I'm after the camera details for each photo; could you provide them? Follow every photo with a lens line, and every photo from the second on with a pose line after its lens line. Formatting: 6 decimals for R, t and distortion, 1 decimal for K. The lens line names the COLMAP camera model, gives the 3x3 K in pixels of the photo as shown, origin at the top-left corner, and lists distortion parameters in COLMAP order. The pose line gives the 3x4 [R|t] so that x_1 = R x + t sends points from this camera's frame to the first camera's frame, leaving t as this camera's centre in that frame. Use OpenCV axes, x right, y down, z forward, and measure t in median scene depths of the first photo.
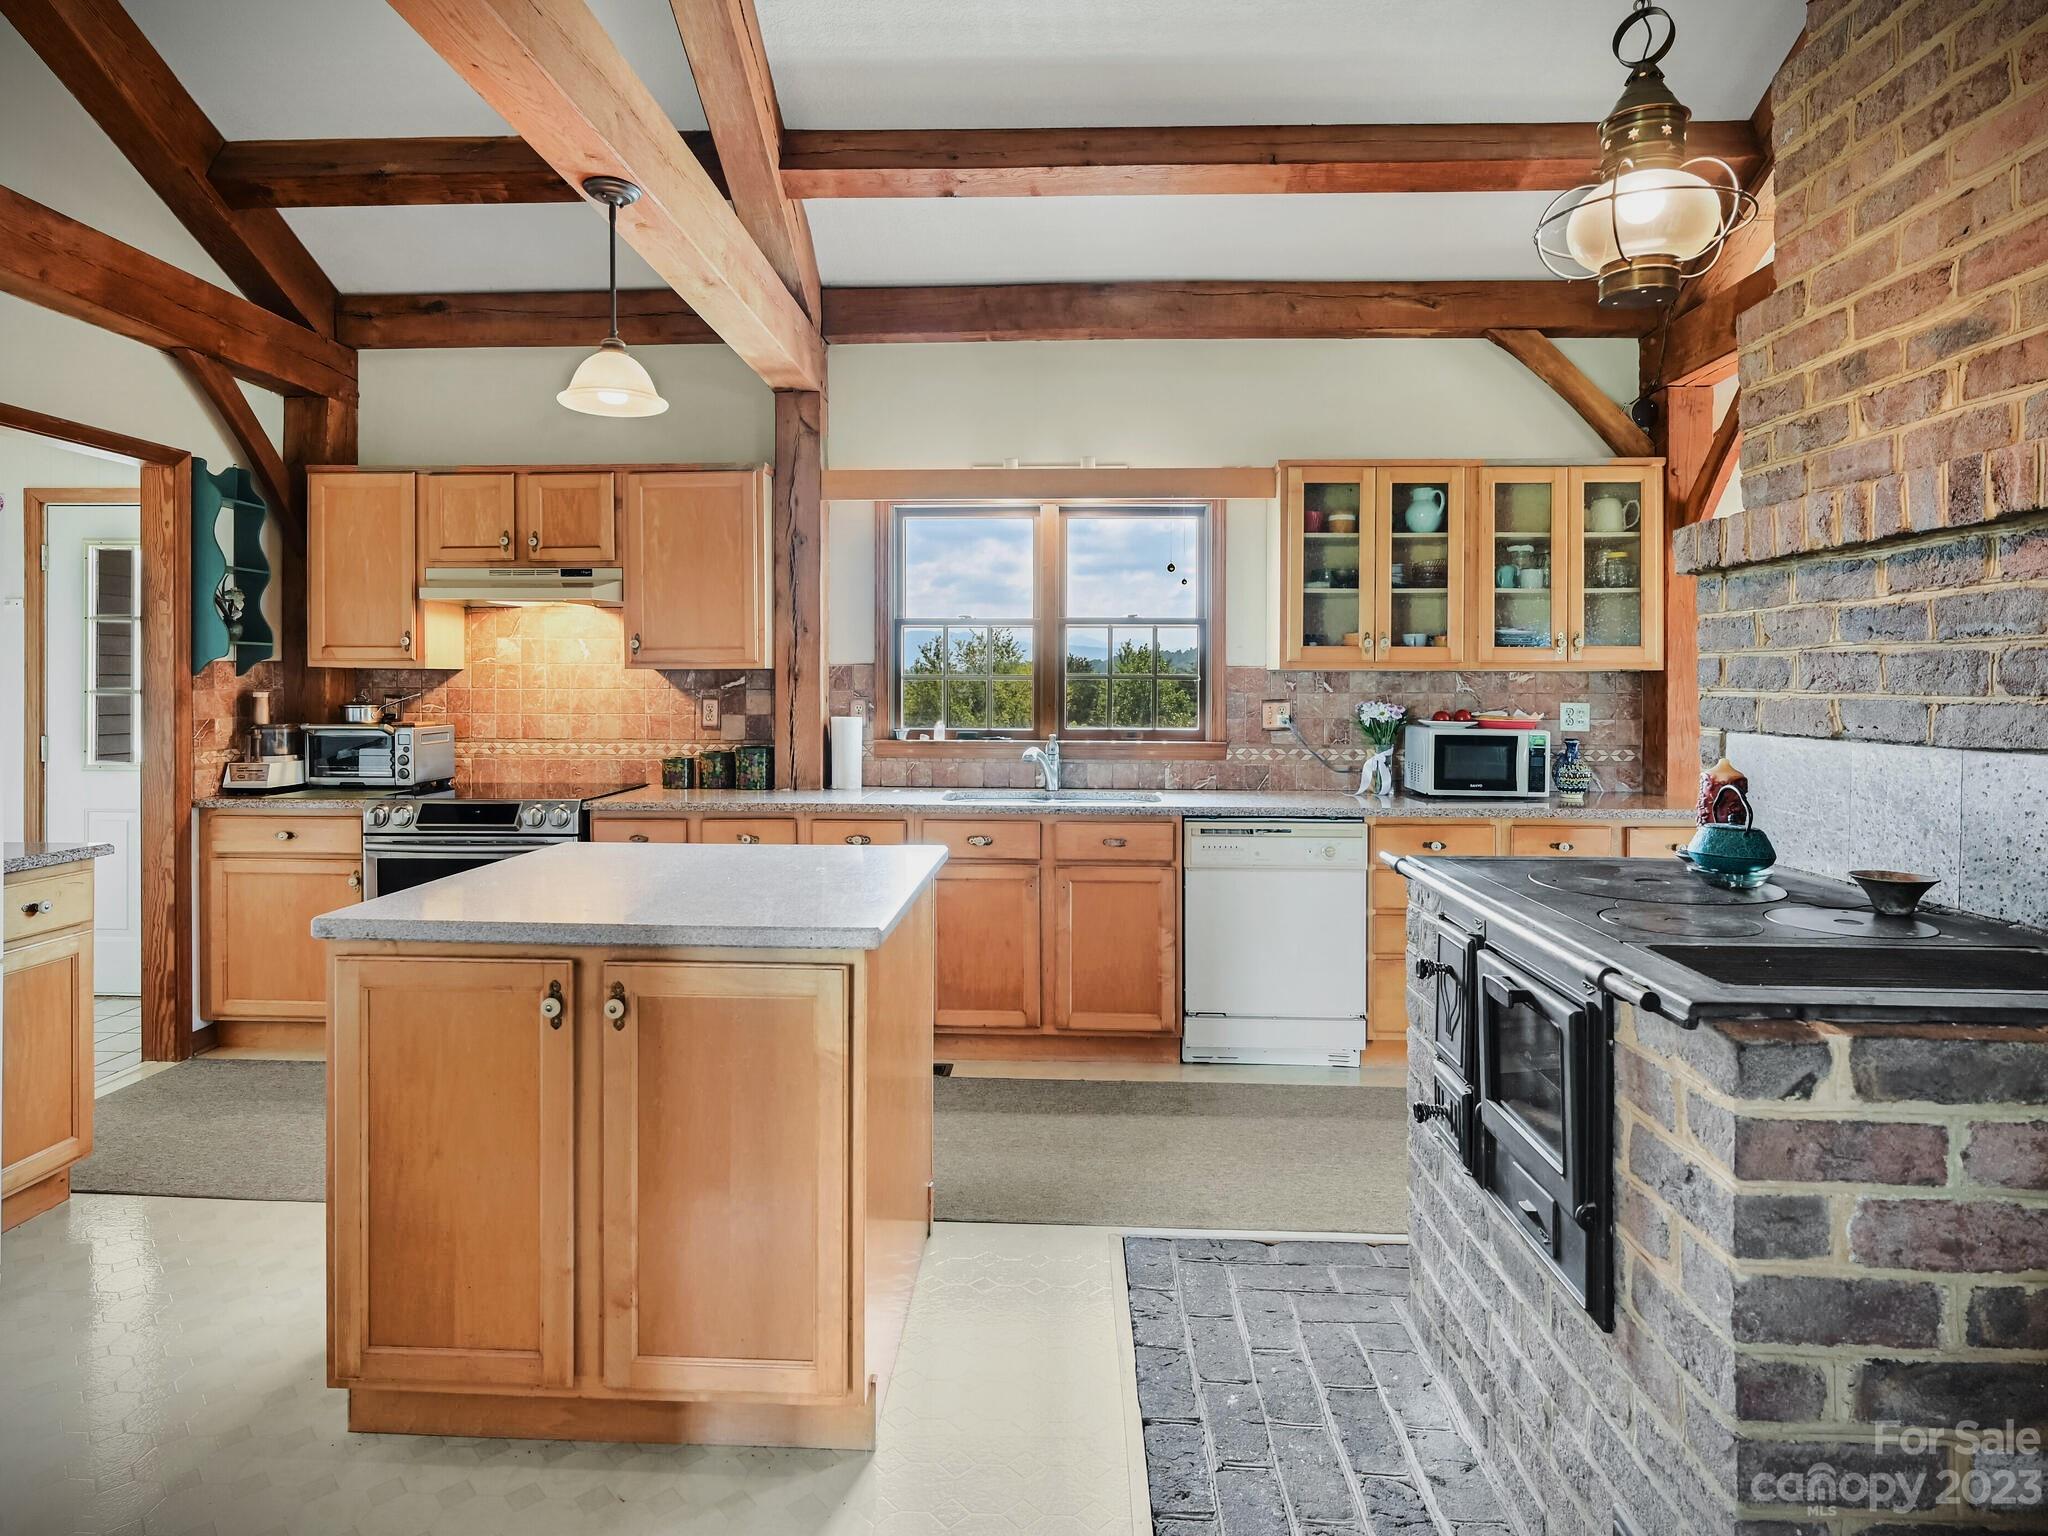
lens RADIAL K [[1523.3, 0, 1017.6], [0, 1523.3, 766.7], [0, 0, 1]] dist [0.001969, 0.000595]
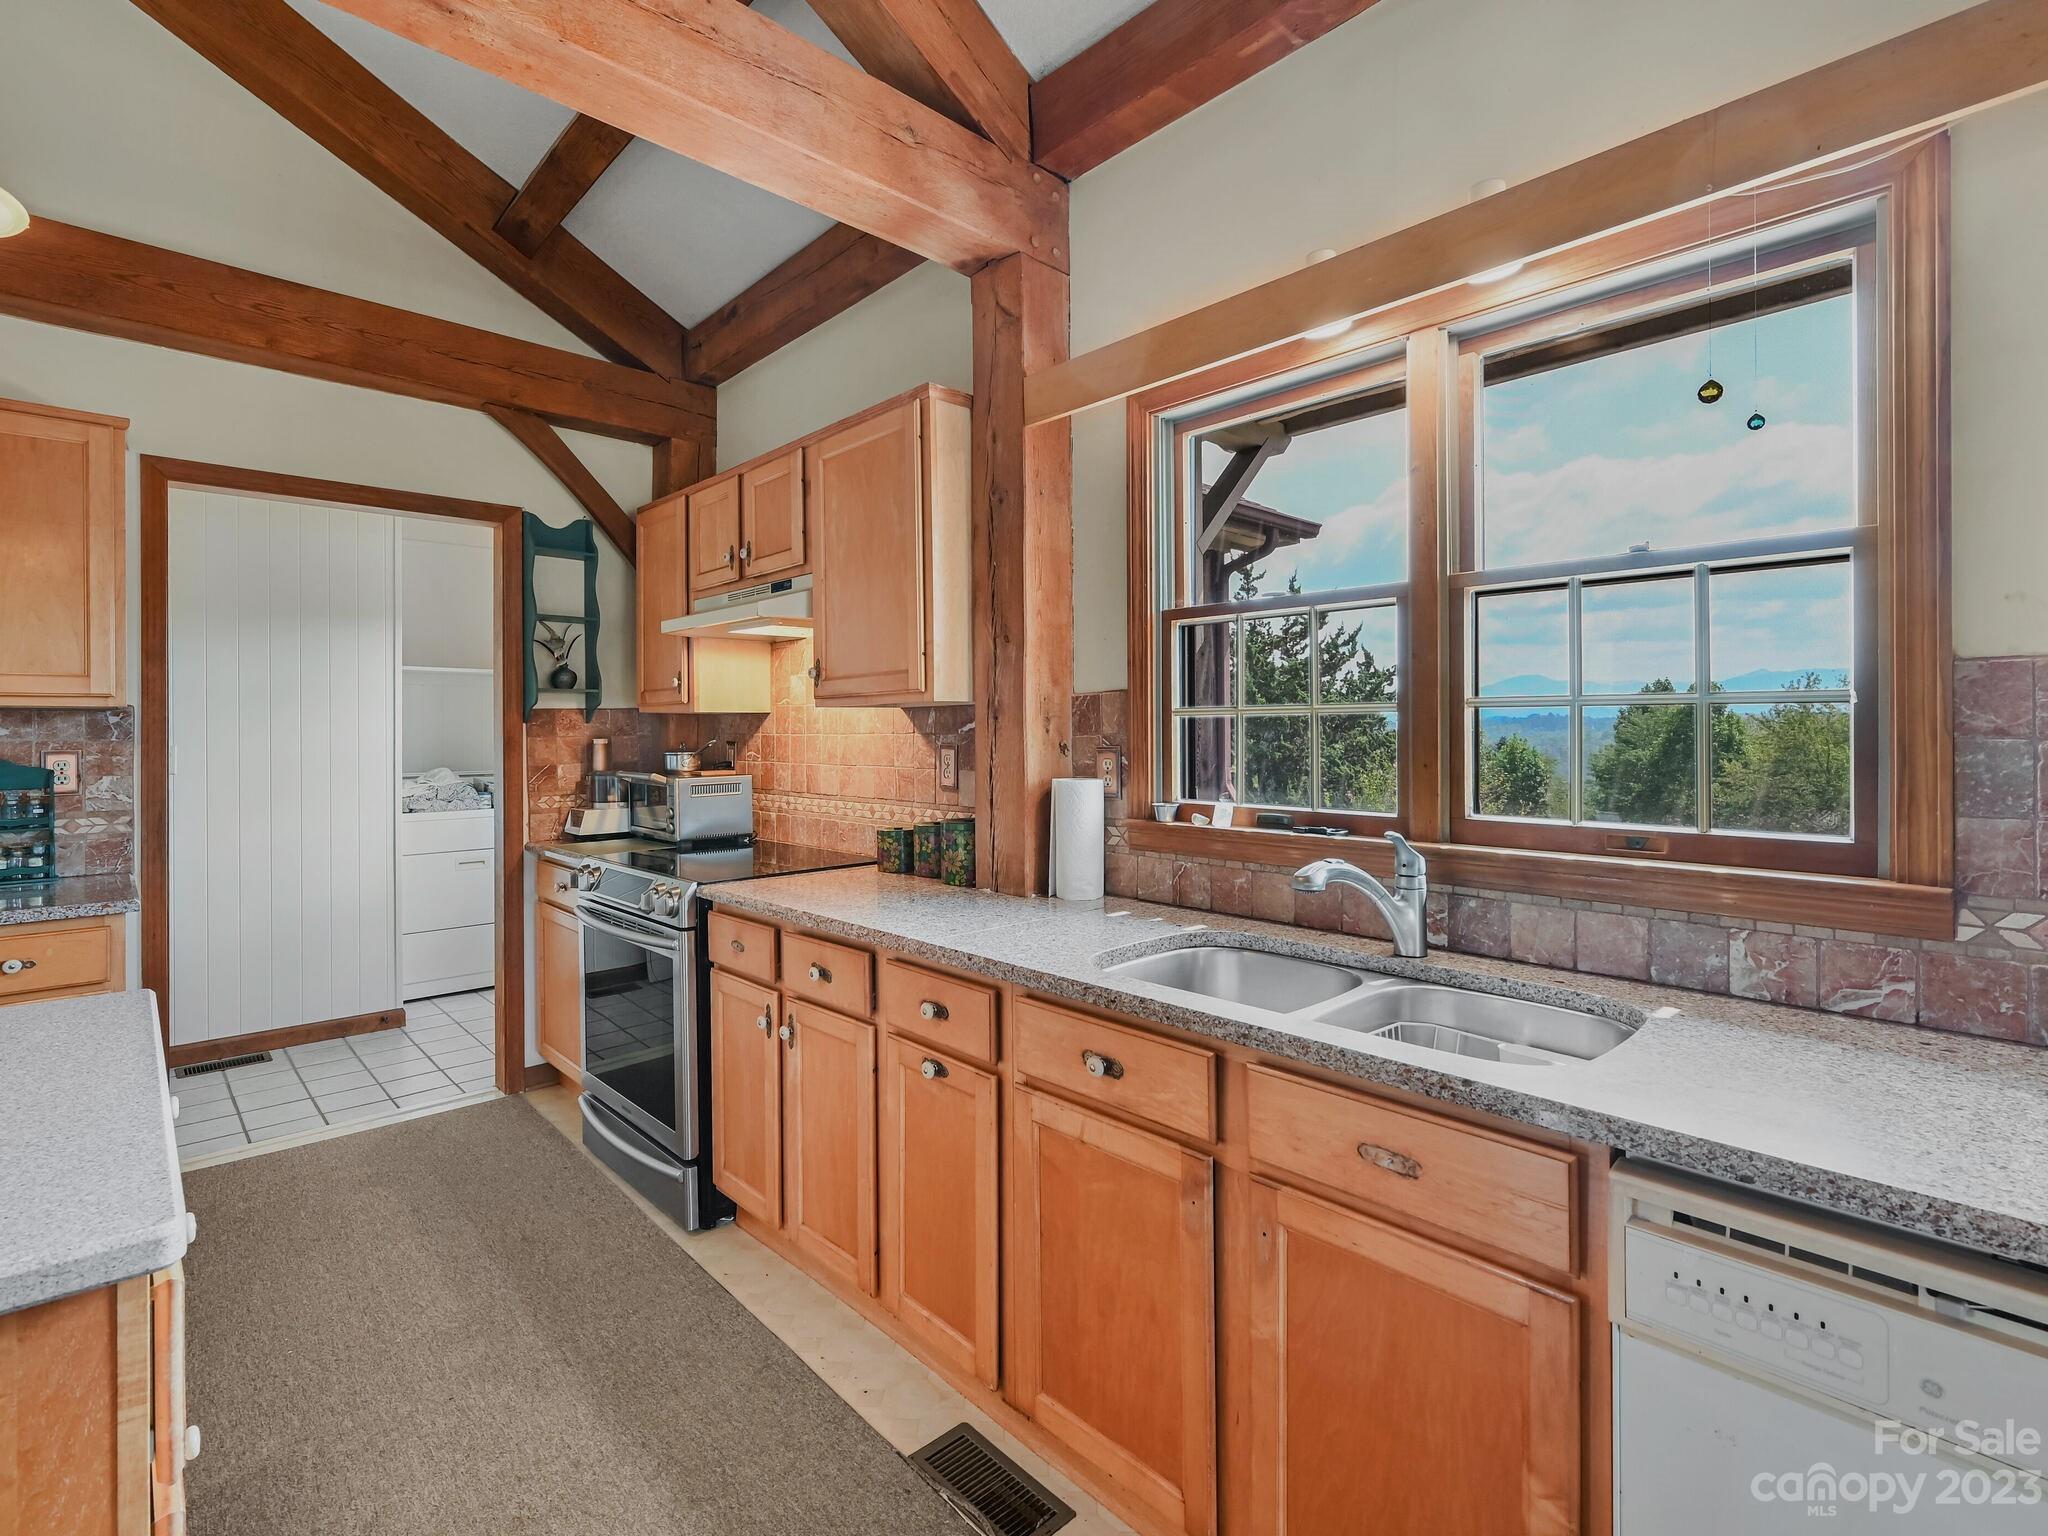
lens RADIAL K [[986.4, 0, 1018.9], [0, 986.4, 748.7], [0, 0, 1]] dist [-0.003001, 0.000319]
pose [[0.670355, 0.007420, -0.742004, 0.165339], [-0.033658, 0.999225, -0.020416, -0.036519], [0.741277, 0.038661, 0.670085, 0.732517]]
